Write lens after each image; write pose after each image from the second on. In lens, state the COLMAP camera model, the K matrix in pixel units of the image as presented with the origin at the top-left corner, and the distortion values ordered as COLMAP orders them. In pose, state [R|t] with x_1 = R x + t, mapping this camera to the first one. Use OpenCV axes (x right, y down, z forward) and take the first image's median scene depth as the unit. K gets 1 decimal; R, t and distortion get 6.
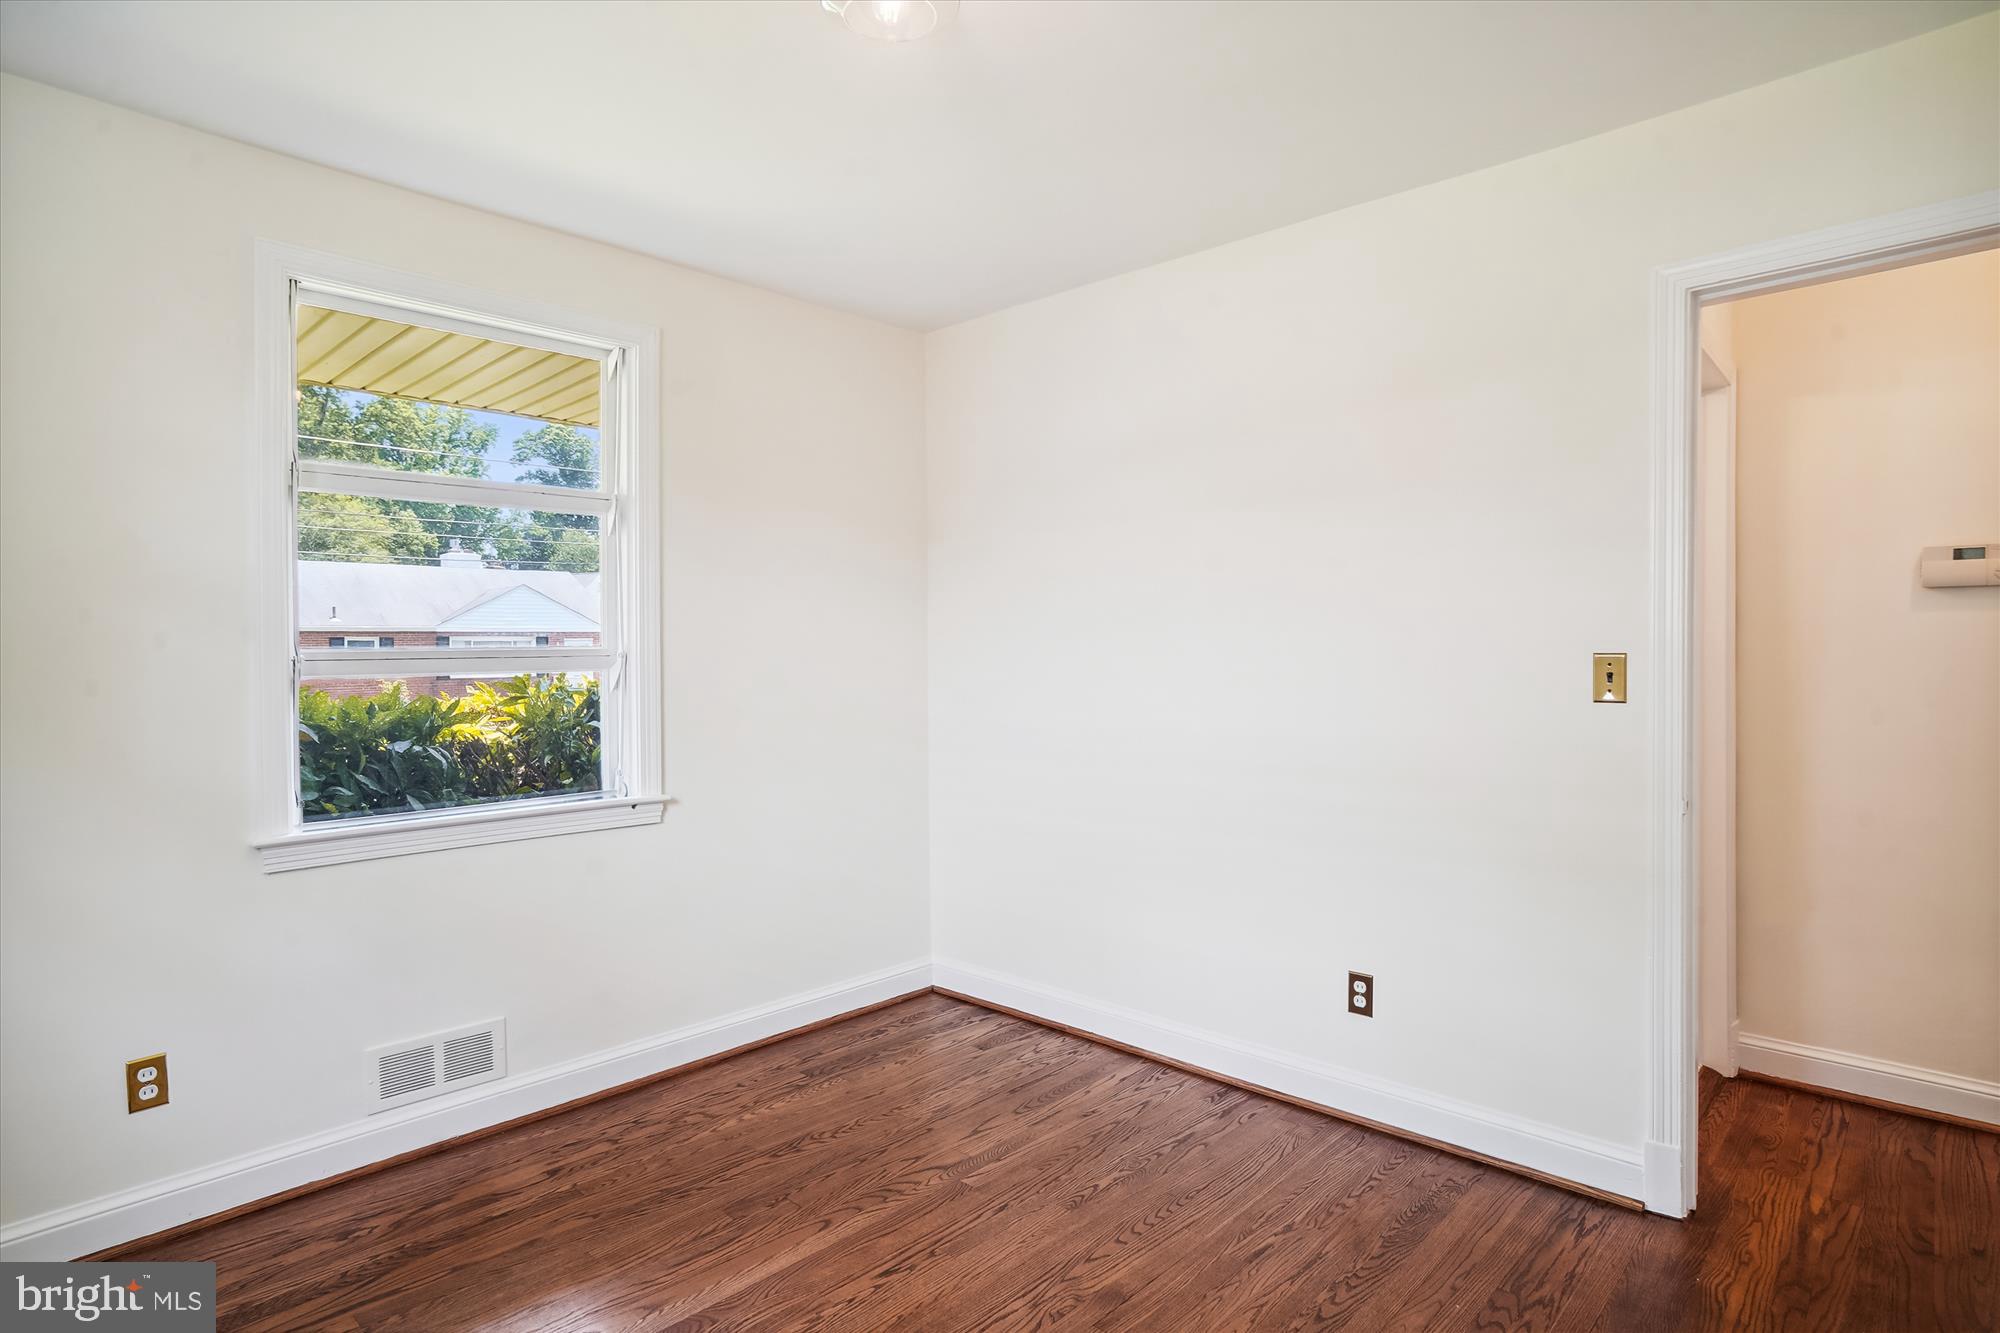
lens RADIAL K [[1057.2, 0, 993.0], [0, 1057.2, 650.6], [0, 0, 1]] dist [-0.033967, 0.002979]
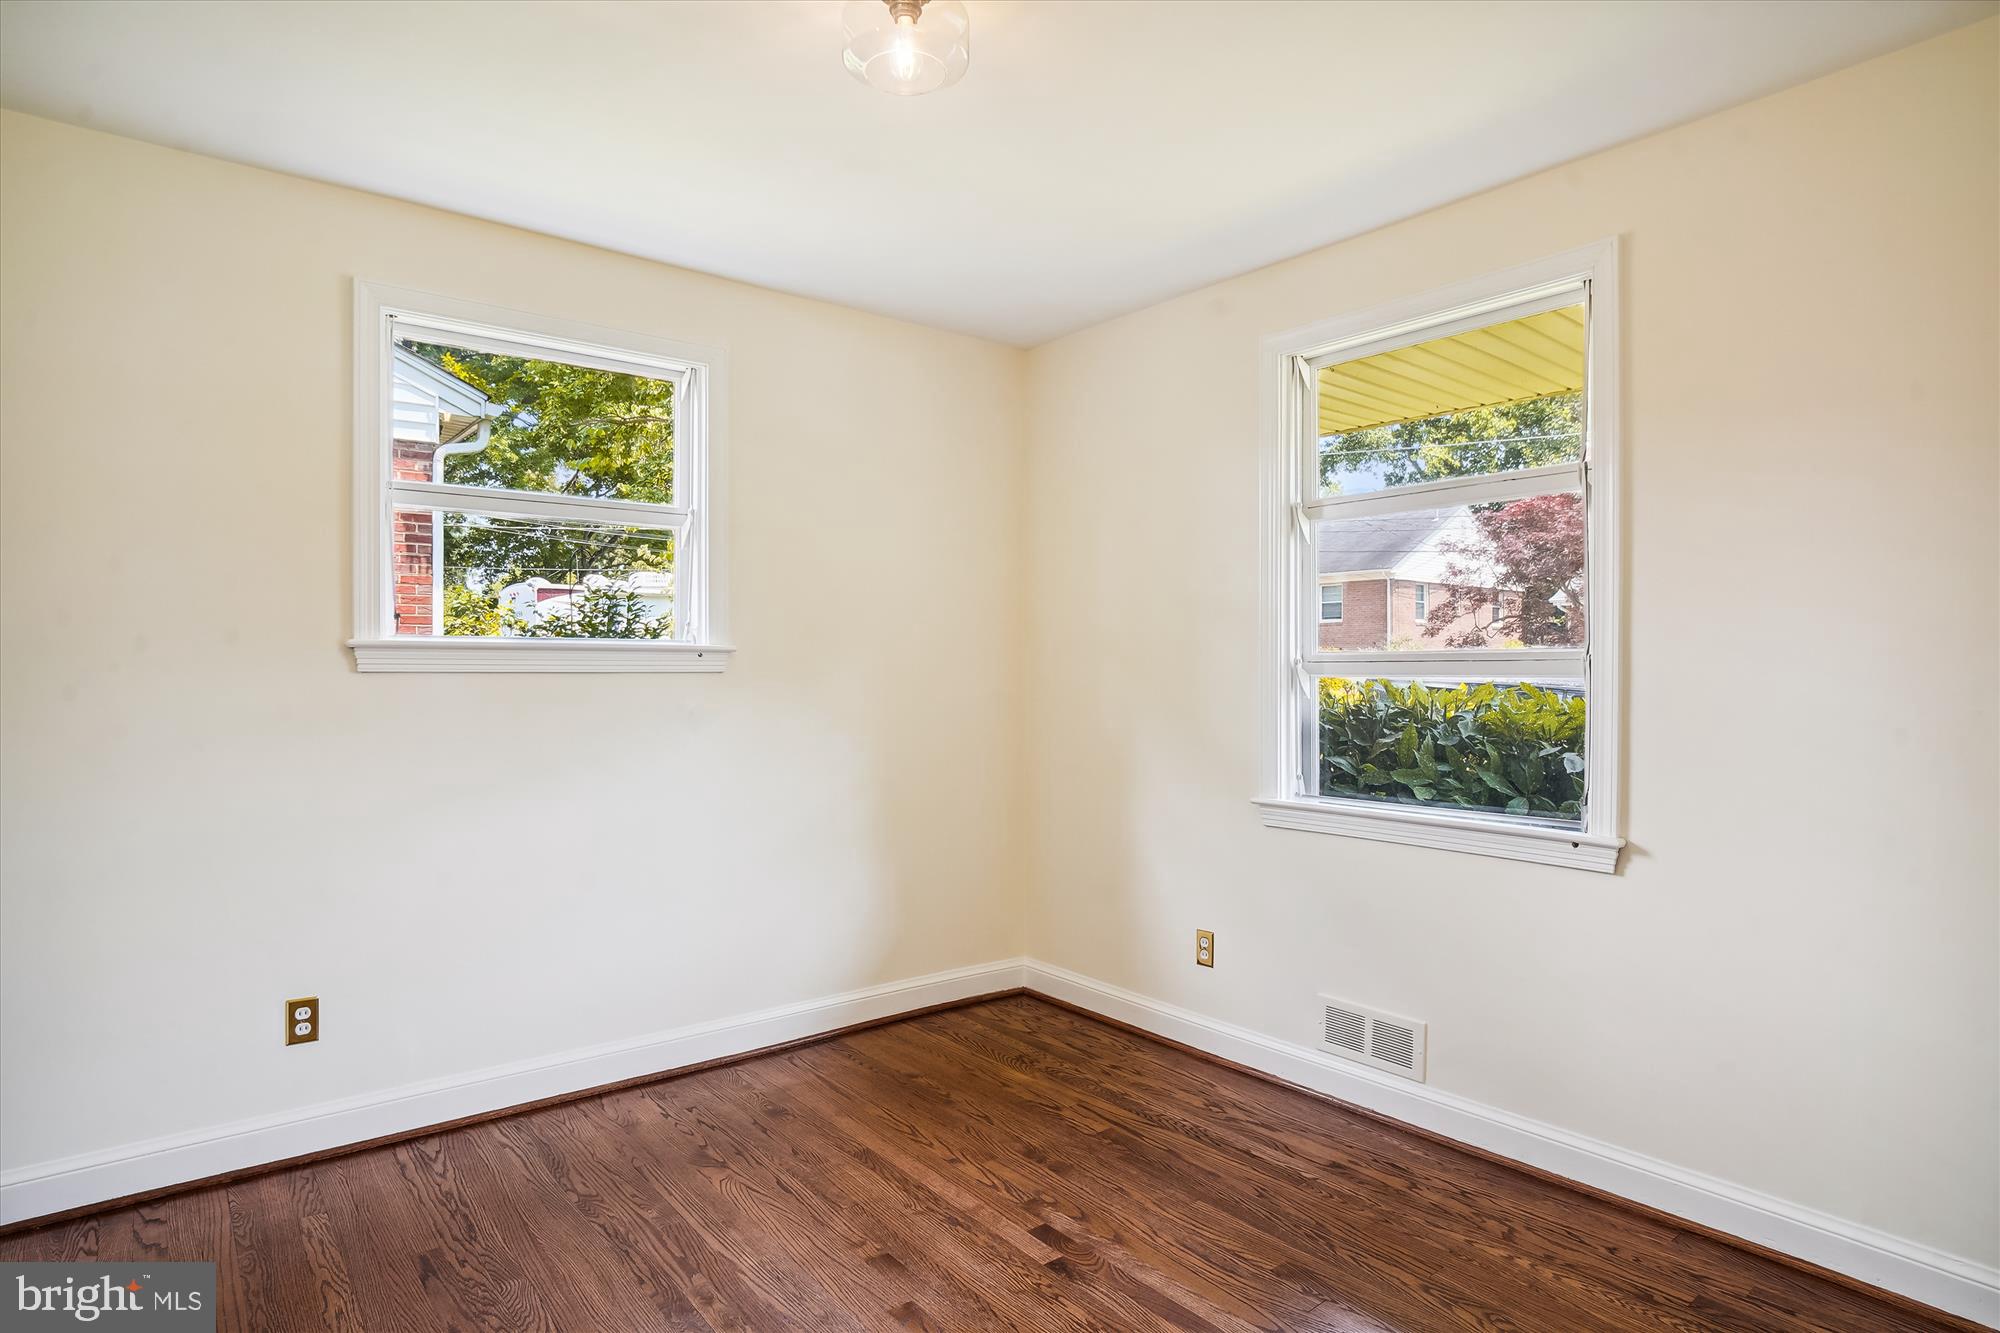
lens RADIAL K [[1057.2, 0, 988.8], [0, 1057.2, 684.3], [0, 0, 1]] dist [-0.033967, 0.002979]
pose [[-0.138956, 0.021844, -0.990058, 0.596503], [-0.002271, 0.999747, 0.022377, 0.008709], [0.990296, 0.005358, -0.138872, 0.767490]]
